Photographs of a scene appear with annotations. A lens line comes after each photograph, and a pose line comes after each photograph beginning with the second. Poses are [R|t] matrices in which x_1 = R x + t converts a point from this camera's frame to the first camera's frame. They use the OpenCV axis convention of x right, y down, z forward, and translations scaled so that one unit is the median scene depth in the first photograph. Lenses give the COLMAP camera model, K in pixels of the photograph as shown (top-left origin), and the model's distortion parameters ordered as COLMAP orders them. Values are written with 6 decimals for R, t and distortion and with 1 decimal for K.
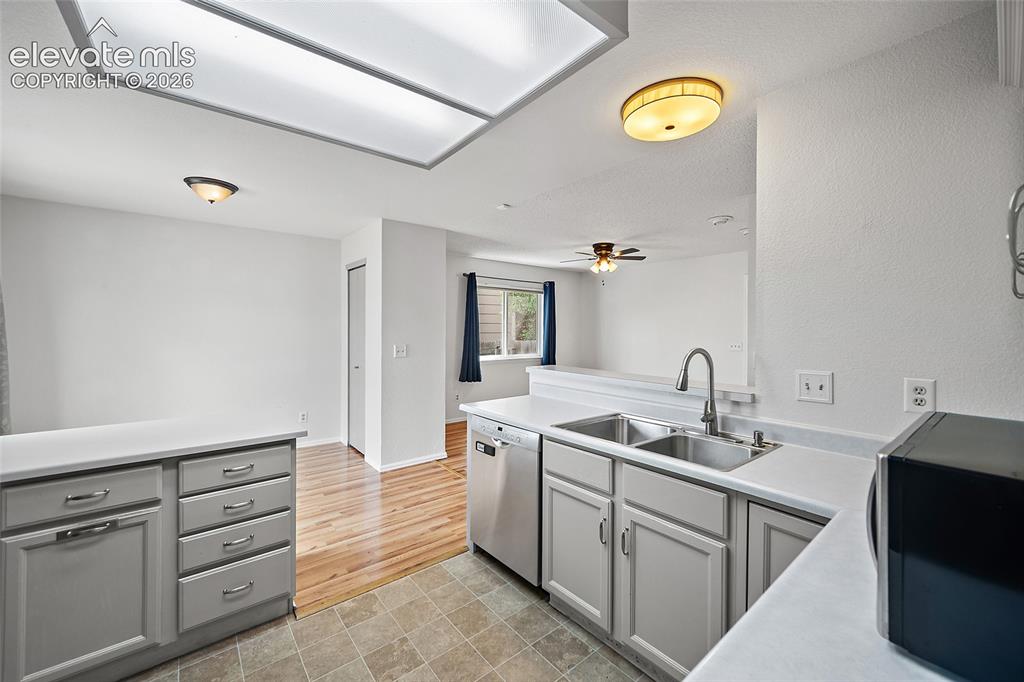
lens RADIAL K [[402.8, 0, 514.9], [0, 402.8, 338.0], [0, 0, 1]] dist [-0.001548, -0.000276]
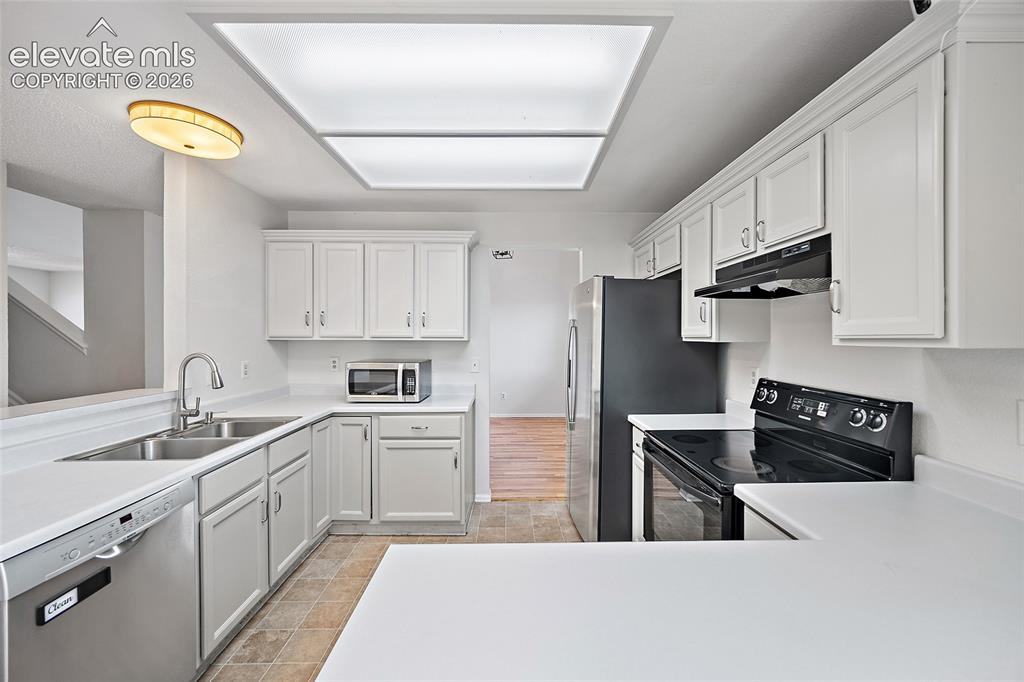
lens RADIAL K [[402.8, 0, 514.9], [0, 402.8, 338.0], [0, 0, 1]] dist [-0.001548, -0.000276]
pose [[-0.792297, -0.002915, 0.610128, -0.654796], [0.008913, 0.999827, 0.016351, -0.026257], [-0.610070, 0.018393, -0.792134, 0.891317]]
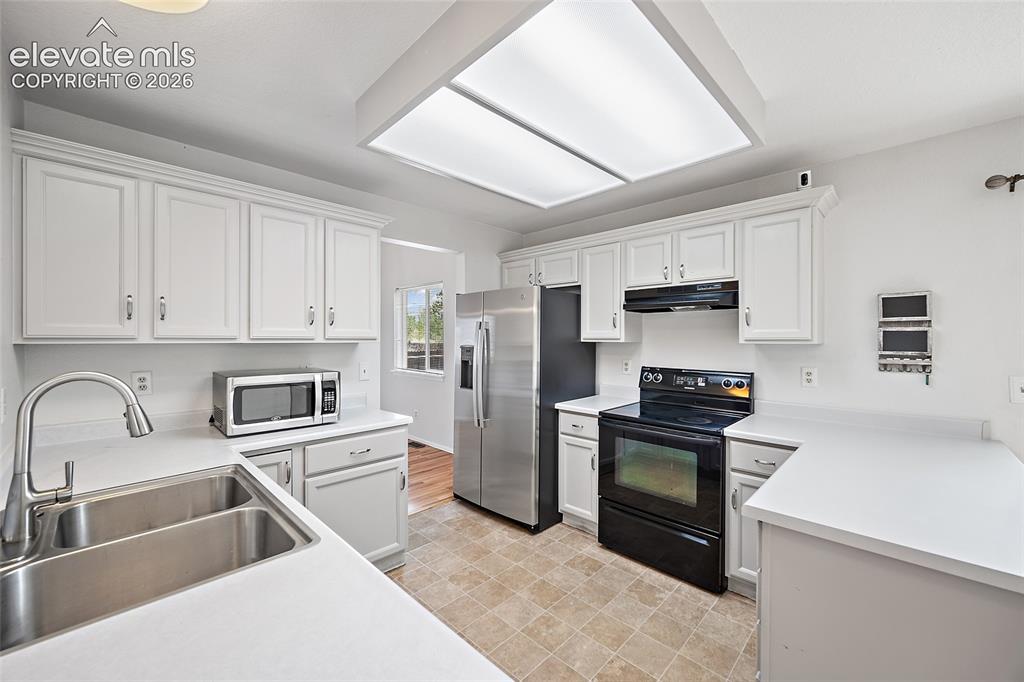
lens RADIAL K [[402.8, 0, 514.9], [0, 402.8, 338.0], [0, 0, 1]] dist [-0.001548, -0.000276]
pose [[-0.992448, -0.002084, -0.122650, -0.062458], [-0.004168, 0.999851, 0.016740, -0.030246], [0.122597, 0.017125, -0.992309, 1.079247]]
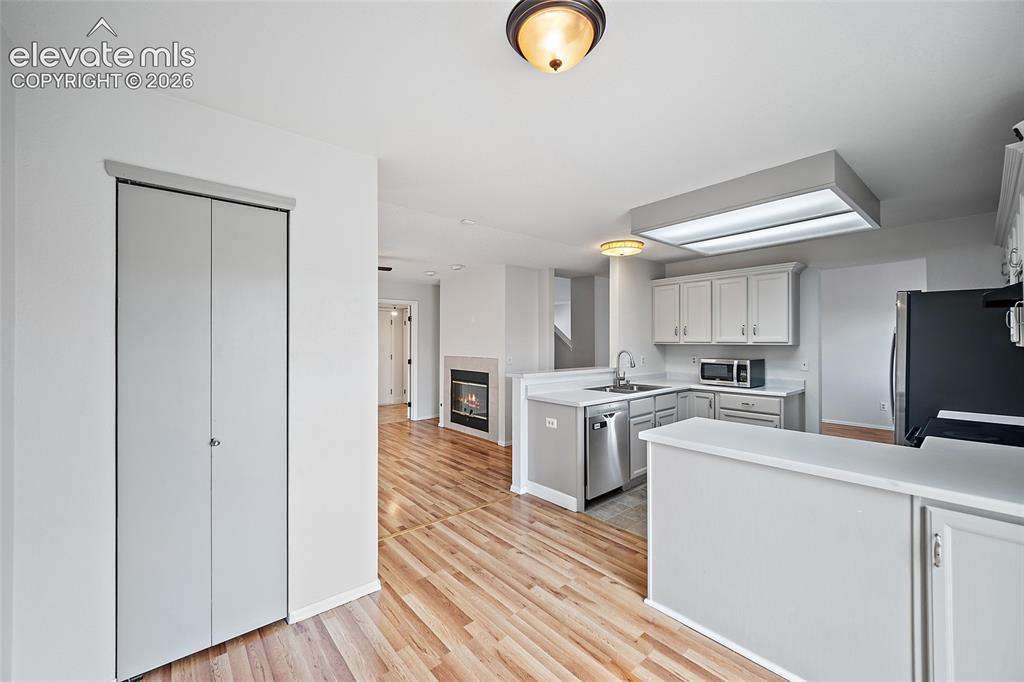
lens RADIAL K [[402.8, 0, 514.9], [0, 402.8, 338.0], [0, 0, 1]] dist [-0.001548, -0.000276]
pose [[-0.034996, 0.009111, 0.999346, -1.303162], [0.016726, 0.999824, -0.008529, -0.031958], [-0.999247, 0.016416, -0.035143, 1.147362]]
